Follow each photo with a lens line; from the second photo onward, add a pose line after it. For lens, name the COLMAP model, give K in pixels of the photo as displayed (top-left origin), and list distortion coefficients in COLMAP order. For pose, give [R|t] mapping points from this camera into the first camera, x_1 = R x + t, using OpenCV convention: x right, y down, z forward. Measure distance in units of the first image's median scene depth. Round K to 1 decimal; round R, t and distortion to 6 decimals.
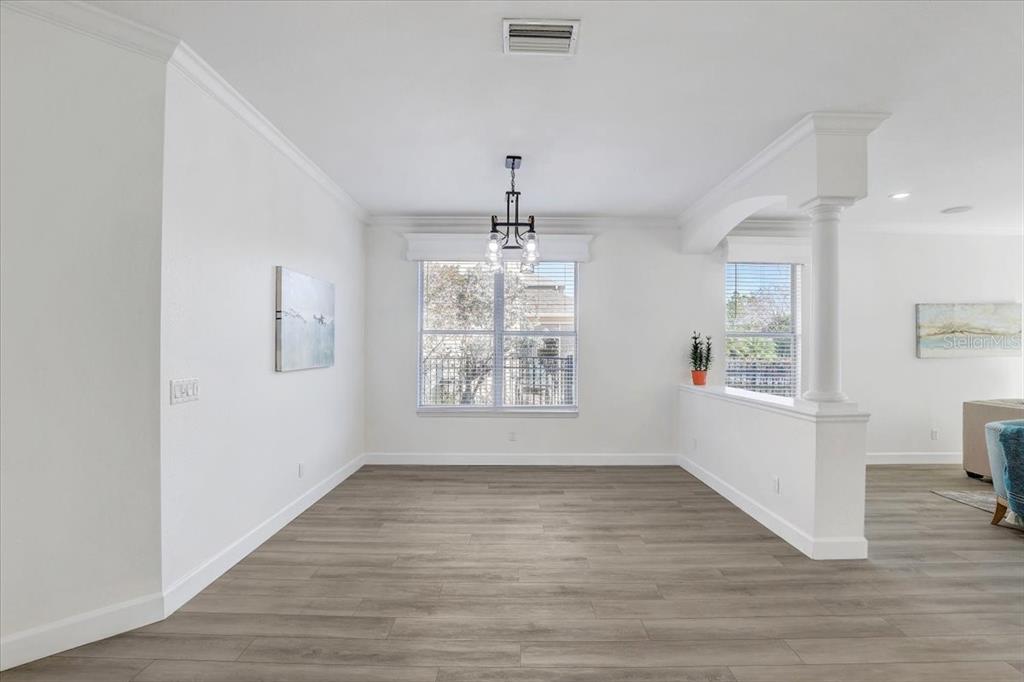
lens RADIAL K [[470.2, 0, 517.8], [0, 470.2, 346.6], [0, 0, 1]] dist [-0.030268, 0.003554]
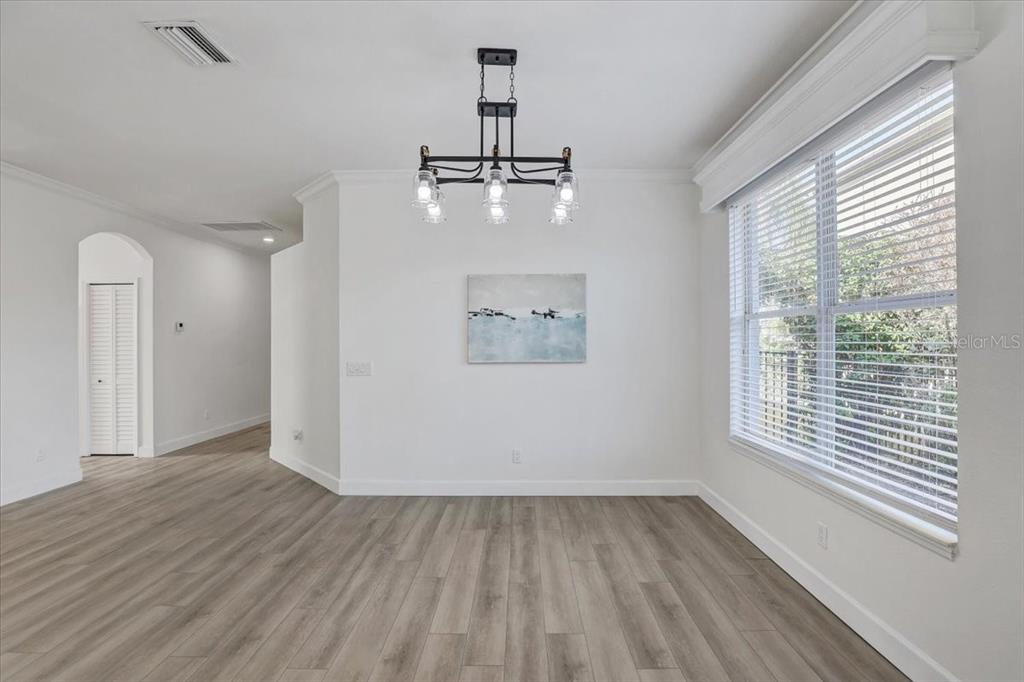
lens RADIAL K [[470.2, 0, 516.6], [0, 470.2, 342.7], [0, 0, 1]] dist [-0.030268, 0.003554]
pose [[-0.010388, -0.004820, -0.999934, 0.646255], [0.006168, 0.999969, -0.004885, 0.007224], [0.999927, -0.006218, -0.010358, 1.057412]]
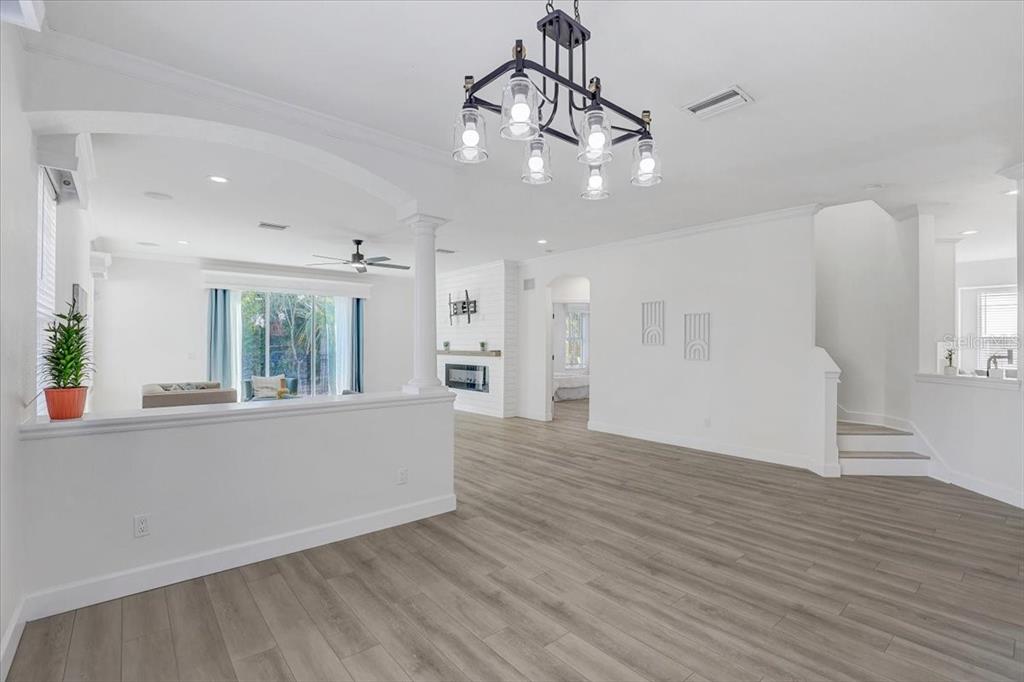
lens RADIAL K [[470.2, 0, 517.7], [0, 470.2, 342.3], [0, 0, 1]] dist [-0.030268, 0.003554]
pose [[-0.647420, -0.006991, 0.762102, -0.357391], [-0.010539, 0.999944, 0.000220, 0.002485], [-0.762061, -0.007889, -0.647457, 1.379284]]
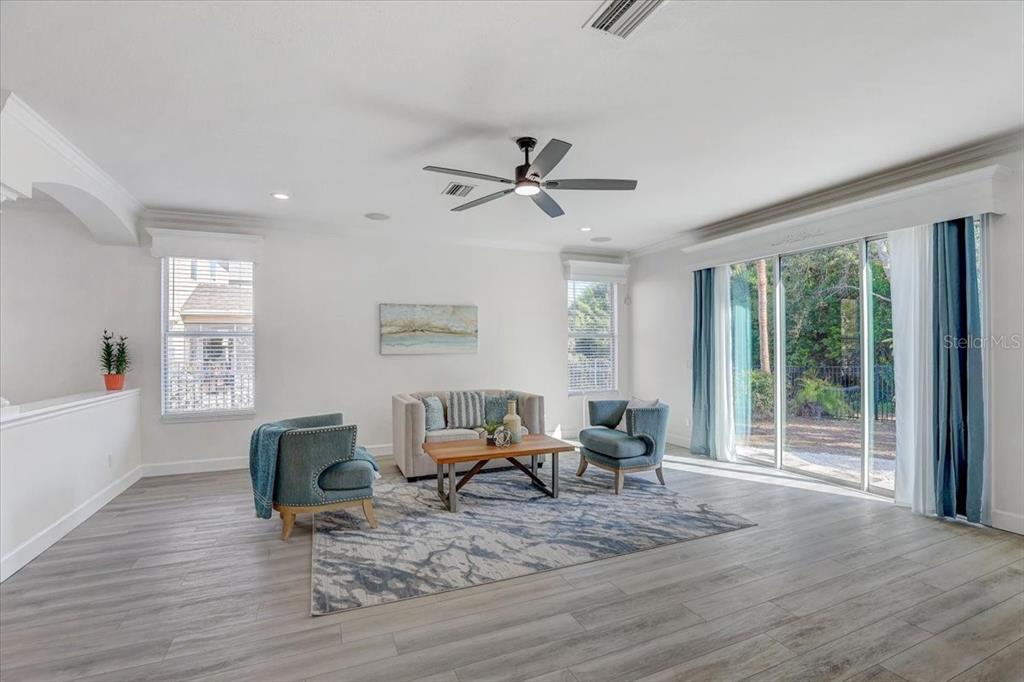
lens RADIAL K [[470.2, 0, 516.1], [0, 470.2, 345.5], [0, 0, 1]] dist [-0.030268, 0.003554]
pose [[0.918072, -0.013055, 0.396199, 1.078784], [0.013613, 0.999906, 0.001403, 0.006732], [-0.396180, 0.004106, 0.918164, -0.170291]]
